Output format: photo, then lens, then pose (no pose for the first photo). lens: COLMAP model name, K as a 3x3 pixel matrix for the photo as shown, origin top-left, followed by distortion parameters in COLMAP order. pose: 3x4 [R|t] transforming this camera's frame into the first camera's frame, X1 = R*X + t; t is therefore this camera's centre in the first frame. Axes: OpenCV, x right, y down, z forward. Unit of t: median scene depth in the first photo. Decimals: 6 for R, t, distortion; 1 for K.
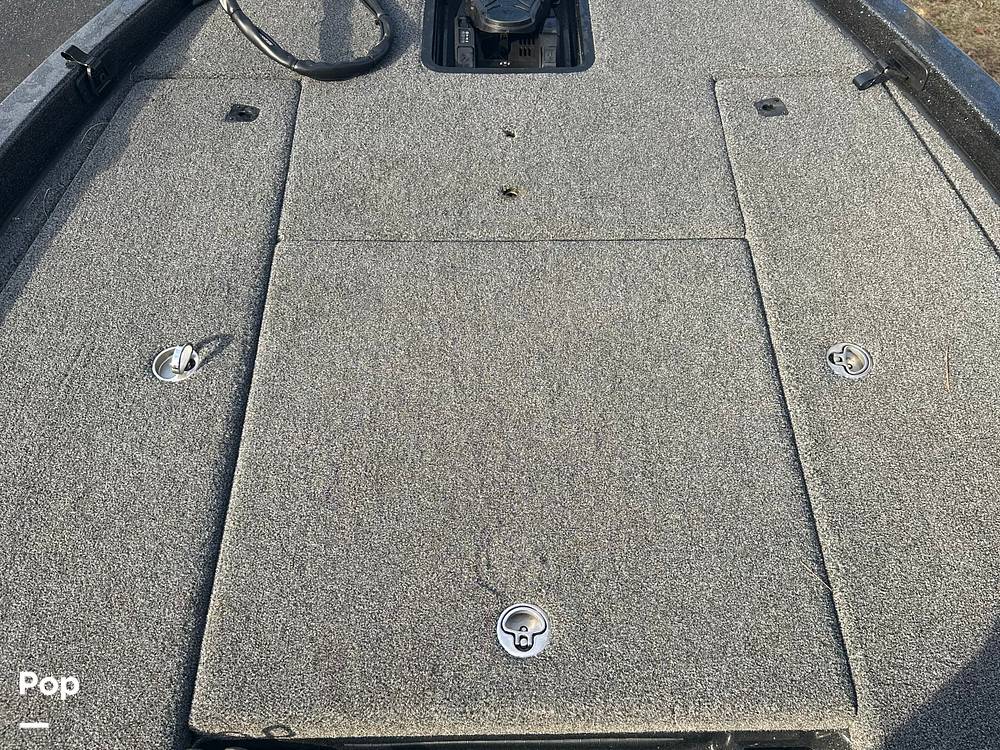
lens RADIAL K [[640.7, 0, 503.8], [0, 640.7, 371.9], [0, 0, 1]] dist [0.047871, -0.047009]
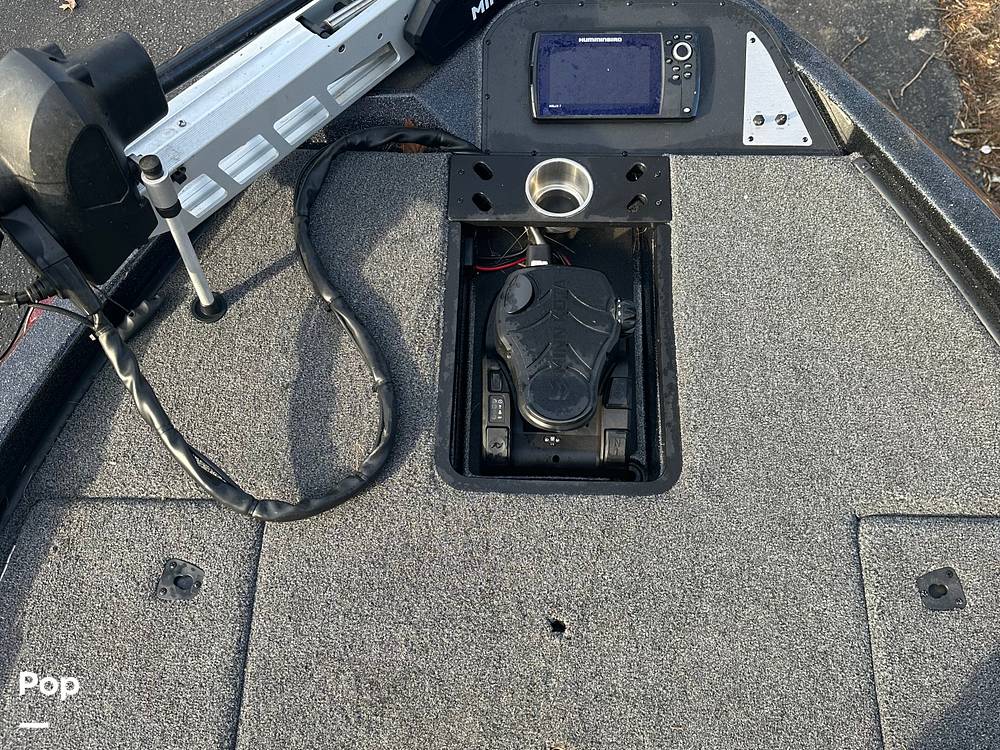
lens RADIAL K [[640.7, 0, 503.8], [0, 640.7, 371.9], [0, 0, 1]] dist [0.047871, -0.047009]
pose [[0.999000, 0.033806, -0.029246, -0.035427], [-0.028735, 0.986834, 0.159165, -0.705711], [0.034242, -0.158165, 0.986819, 0.331763]]
